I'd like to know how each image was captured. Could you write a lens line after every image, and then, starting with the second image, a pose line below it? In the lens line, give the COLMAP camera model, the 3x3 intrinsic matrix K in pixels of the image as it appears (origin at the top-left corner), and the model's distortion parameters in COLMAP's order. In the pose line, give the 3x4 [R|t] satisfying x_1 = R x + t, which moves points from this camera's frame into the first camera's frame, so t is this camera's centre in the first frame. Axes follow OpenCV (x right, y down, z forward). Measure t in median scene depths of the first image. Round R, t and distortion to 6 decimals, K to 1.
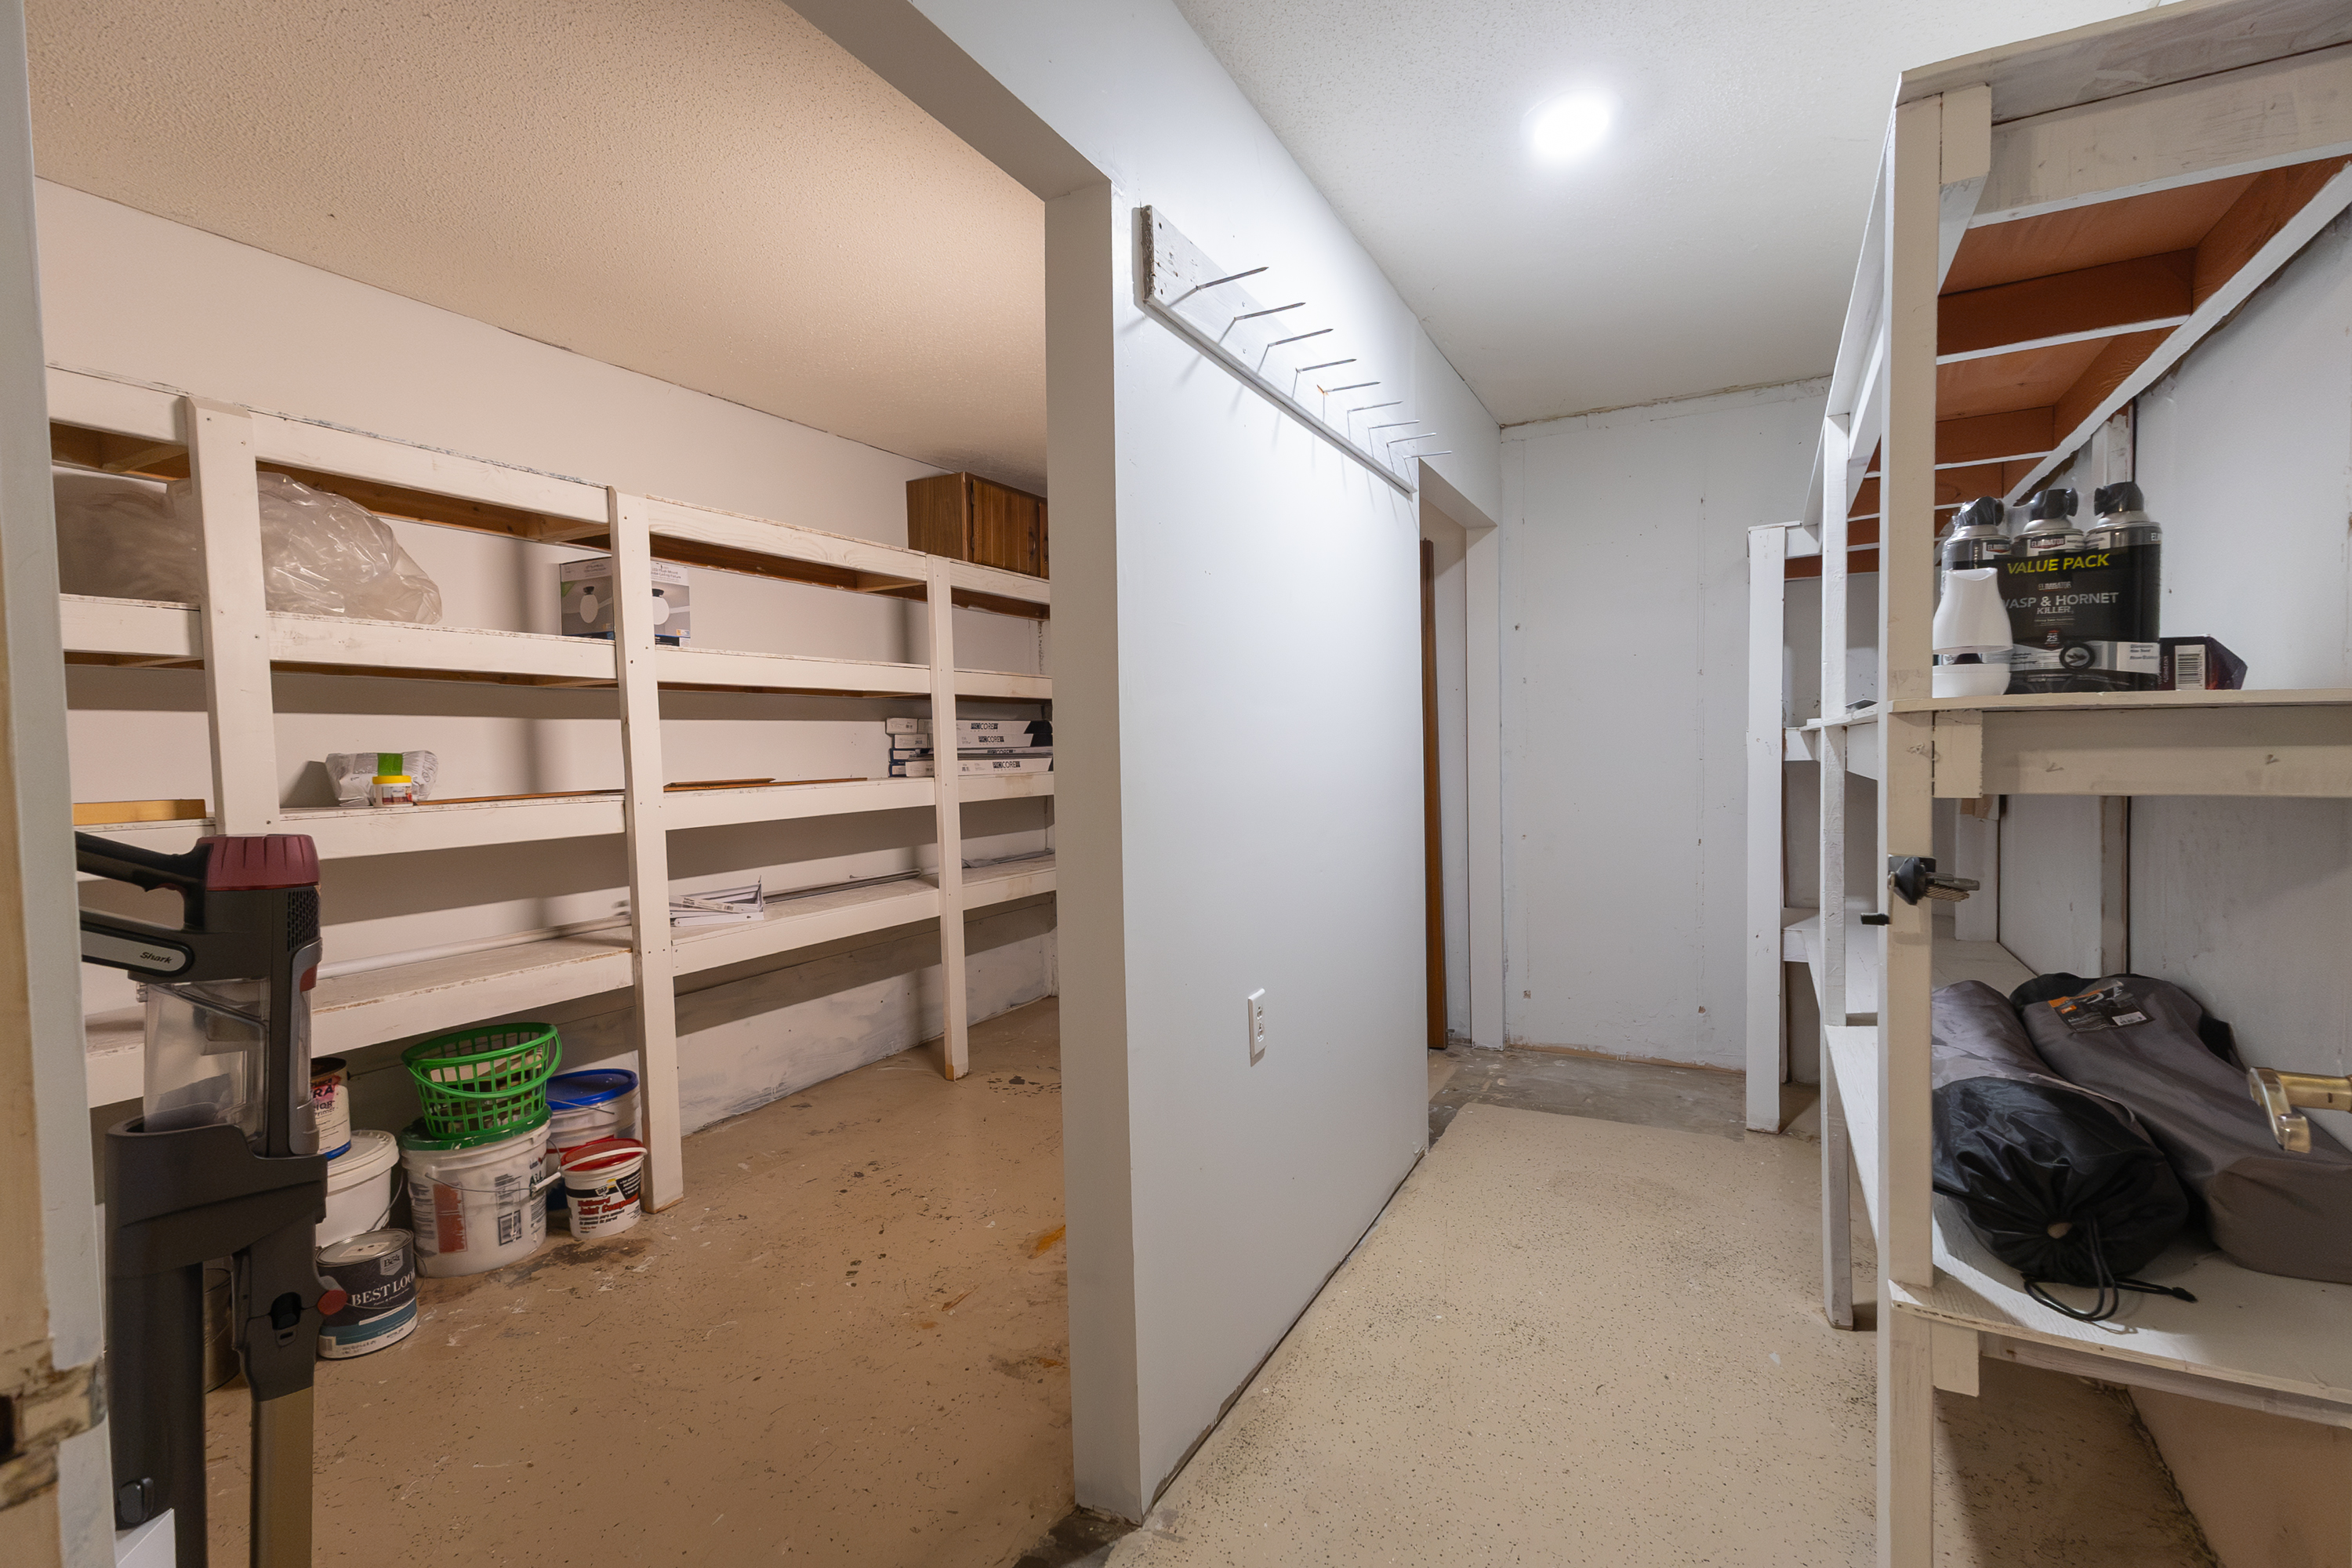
lens RADIAL K [[1070.1, 0, 1172.6], [0, 1070.1, 787.8], [0, 0, 1]] dist [0.024803, -0.009552]
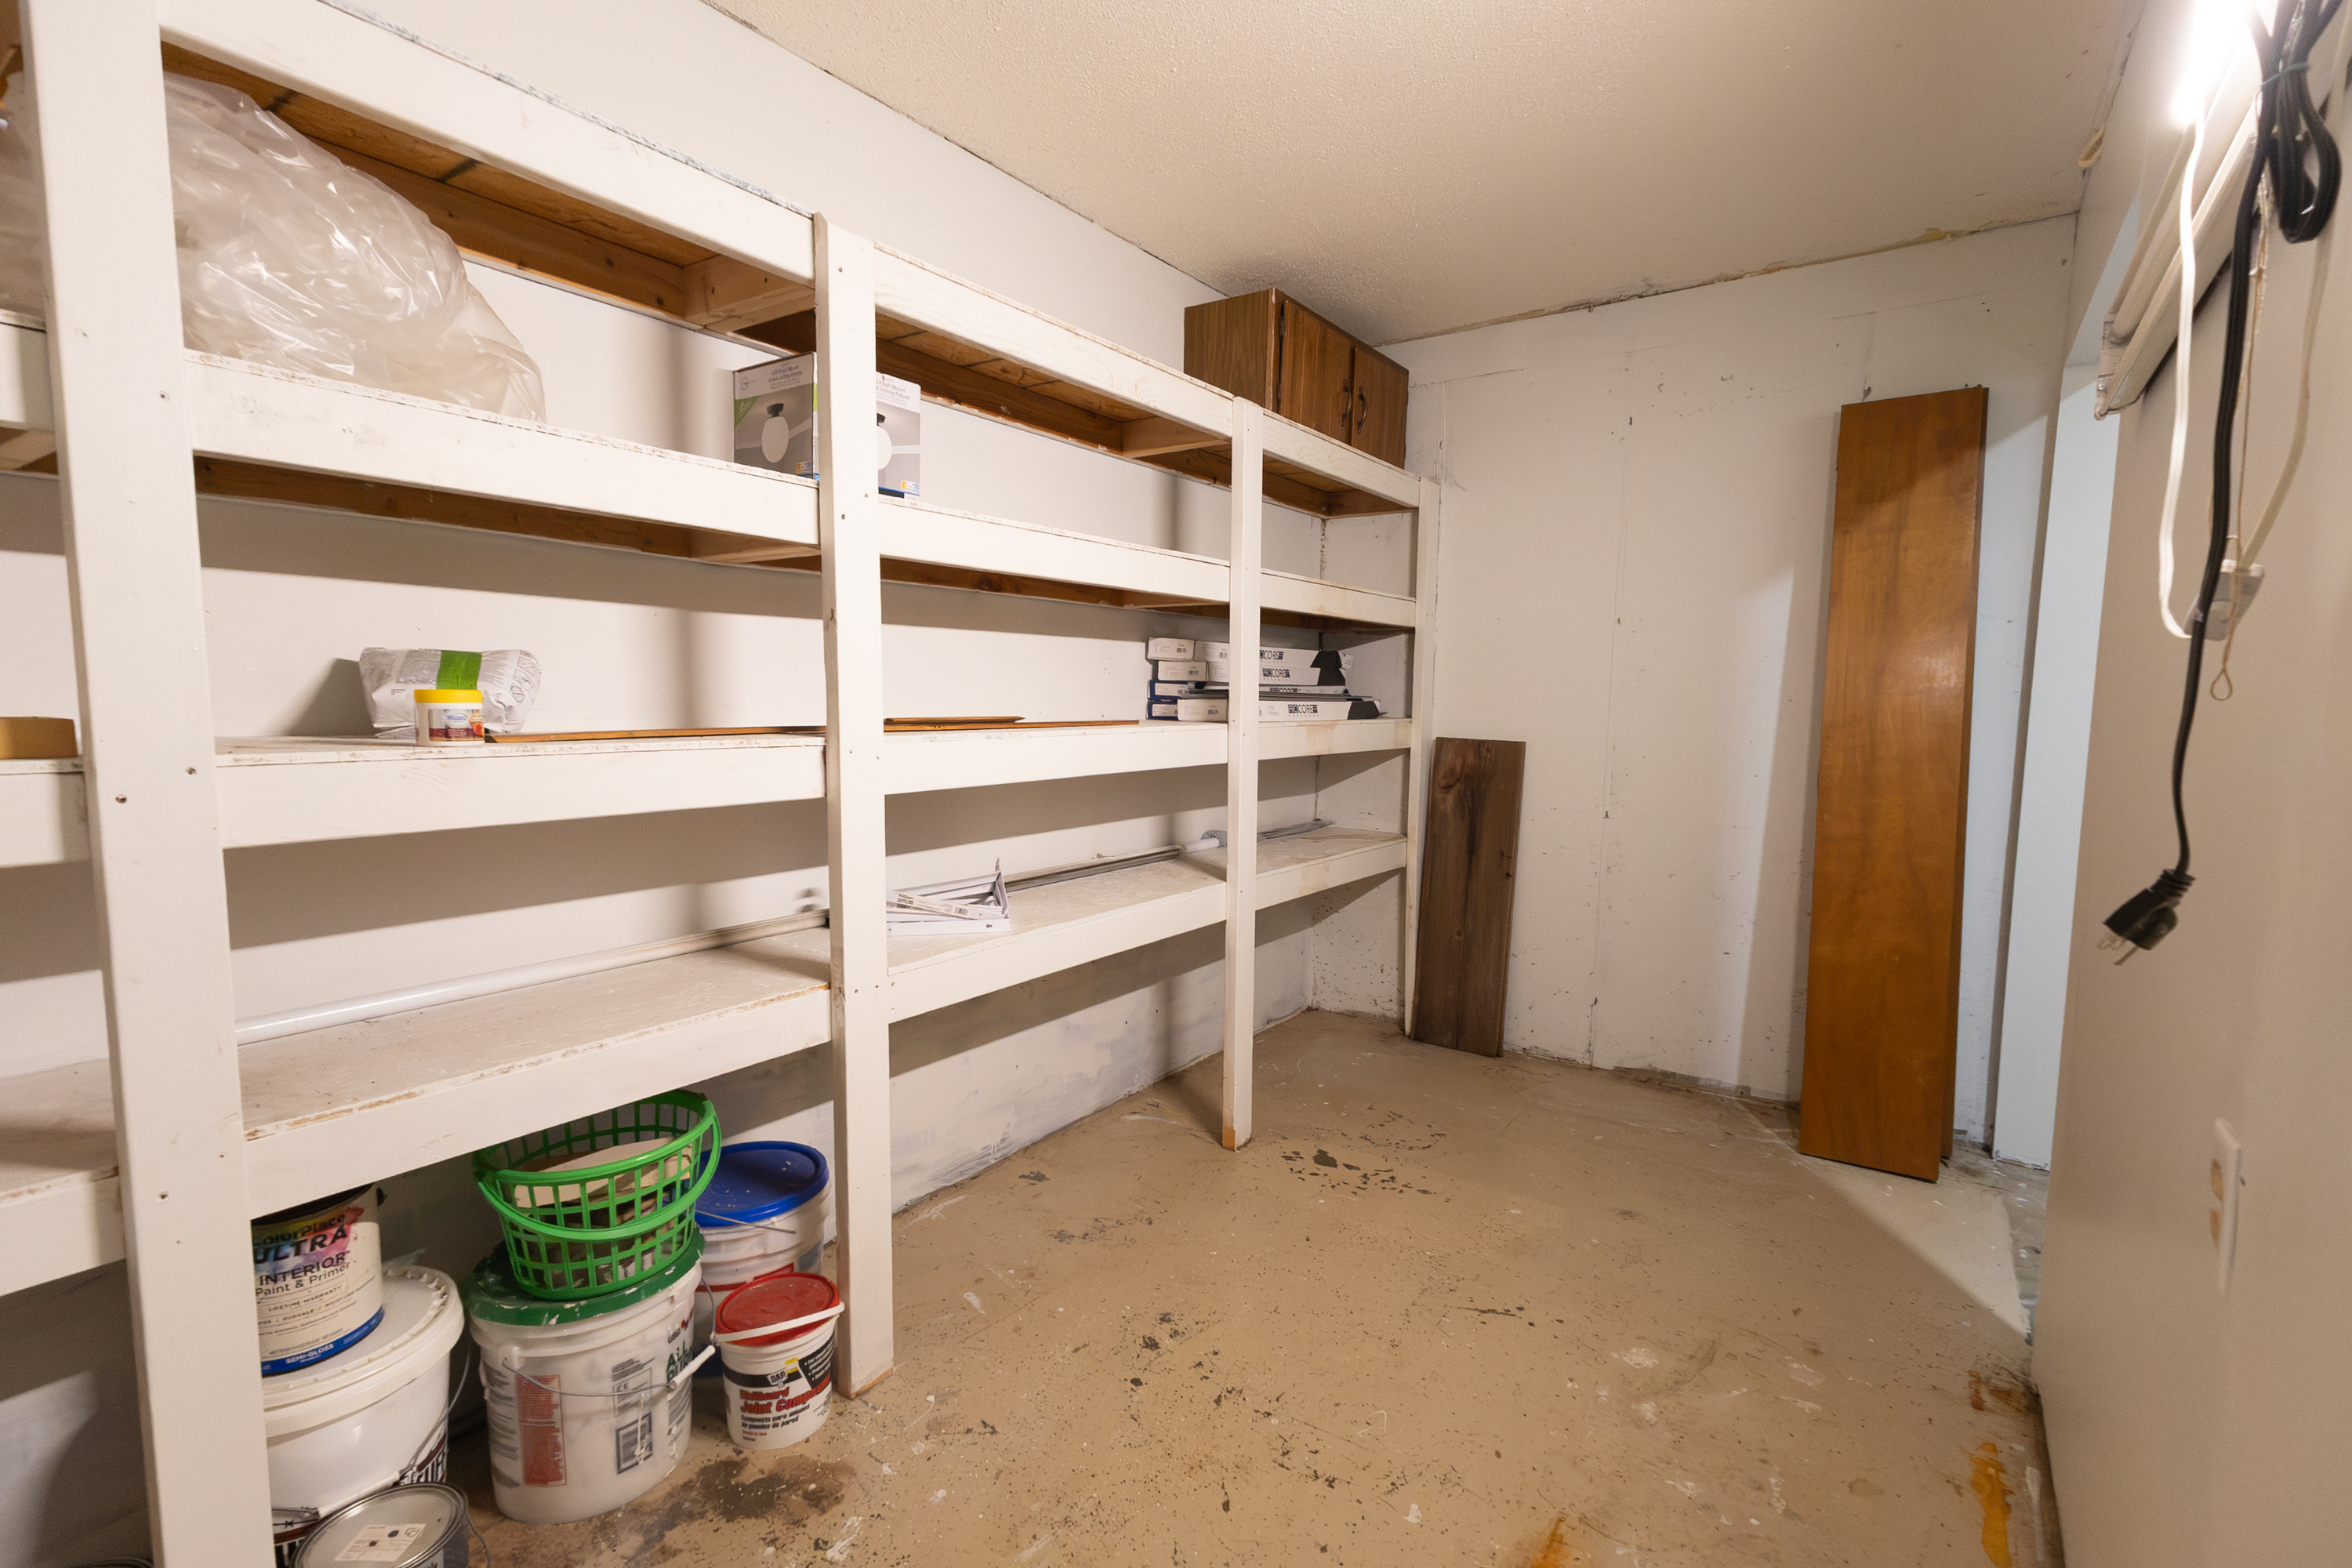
lens RADIAL K [[1070.1, 0, 1172.6], [0, 1070.1, 787.8], [0, 0, 1]] dist [0.024803, -0.009552]
pose [[0.991828, 0.051440, -0.116754, -0.235318], [-0.045181, 0.997428, 0.055636, -0.007025], [0.119315, -0.049907, 0.991601, 0.406974]]
